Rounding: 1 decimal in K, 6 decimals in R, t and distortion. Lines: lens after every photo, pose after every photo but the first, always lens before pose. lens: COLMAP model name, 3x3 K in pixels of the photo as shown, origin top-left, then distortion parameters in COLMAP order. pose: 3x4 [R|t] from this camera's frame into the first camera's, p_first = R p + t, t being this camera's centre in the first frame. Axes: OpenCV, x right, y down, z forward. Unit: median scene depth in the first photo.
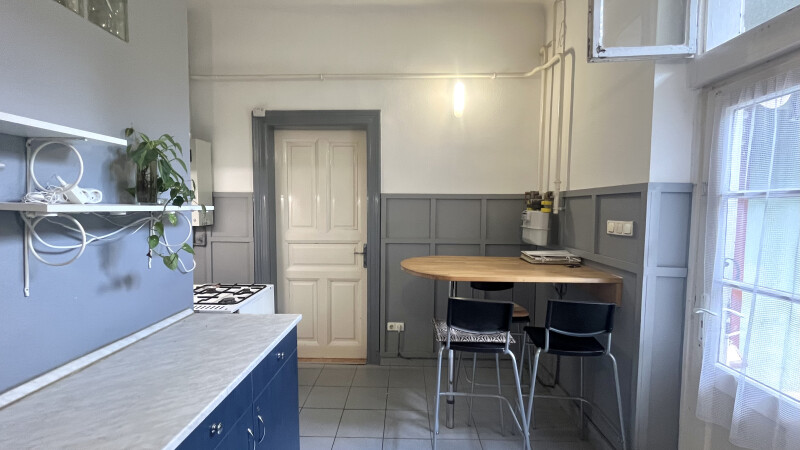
lens RADIAL K [[346.1, 0, 400.0], [0, 346.1, 225.0], [0, 0, 1]] dist [-0.001535, -0.000131]
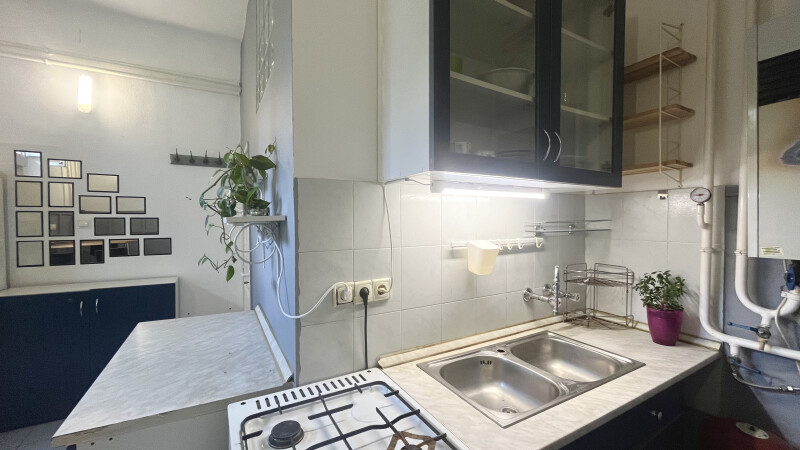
lens RADIAL K [[324.7, 0, 400.0], [0, 324.7, 225.0], [0, 0, 1]] dist [-0.001510, -0.000098]
pose [[-0.854178, 0.000253, -0.519981, -0.635430], [-0.038357, 0.997245, 0.063495, -0.118819], [0.518564, 0.074181, -0.851815, 2.209052]]
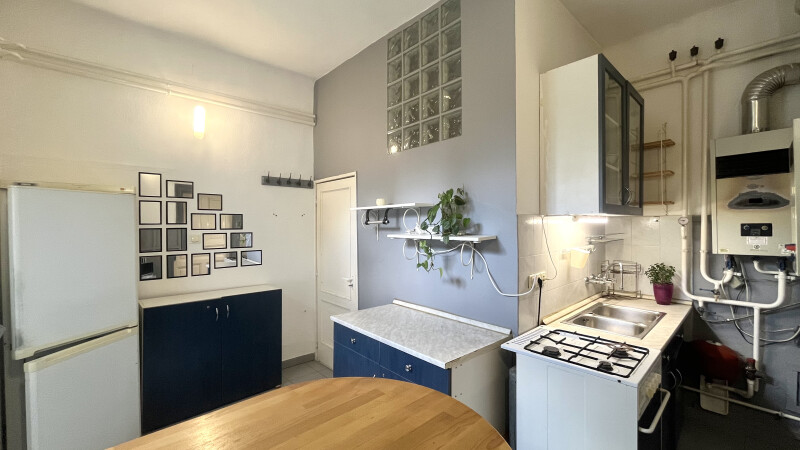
lens RADIAL K [[324.7, 0, 400.0], [0, 324.7, 225.0], [0, 0, 1]] dist [-0.001510, -0.000098]
pose [[-0.719686, -0.003038, -0.694293, 0.506227], [-0.041822, 0.998364, 0.038983, -0.164034], [0.693039, 0.057092, -0.718636, 2.038133]]
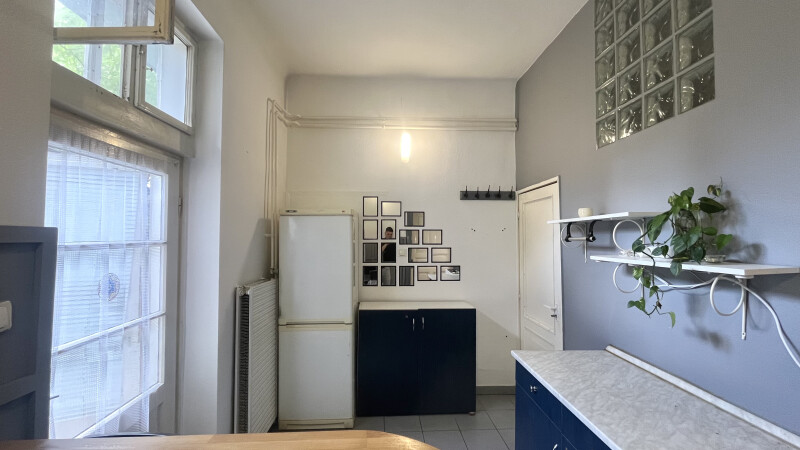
lens RADIAL K [[336.1, 0, 400.0], [0, 336.1, 225.0], [0, 0, 1]] dist [-0.000660, -0.000140]
pose [[-0.996901, -0.012516, -0.077658, 0.196841], [-0.014006, 0.999728, 0.018669, -0.180076], [0.077403, 0.019699, -0.996805, 2.018554]]
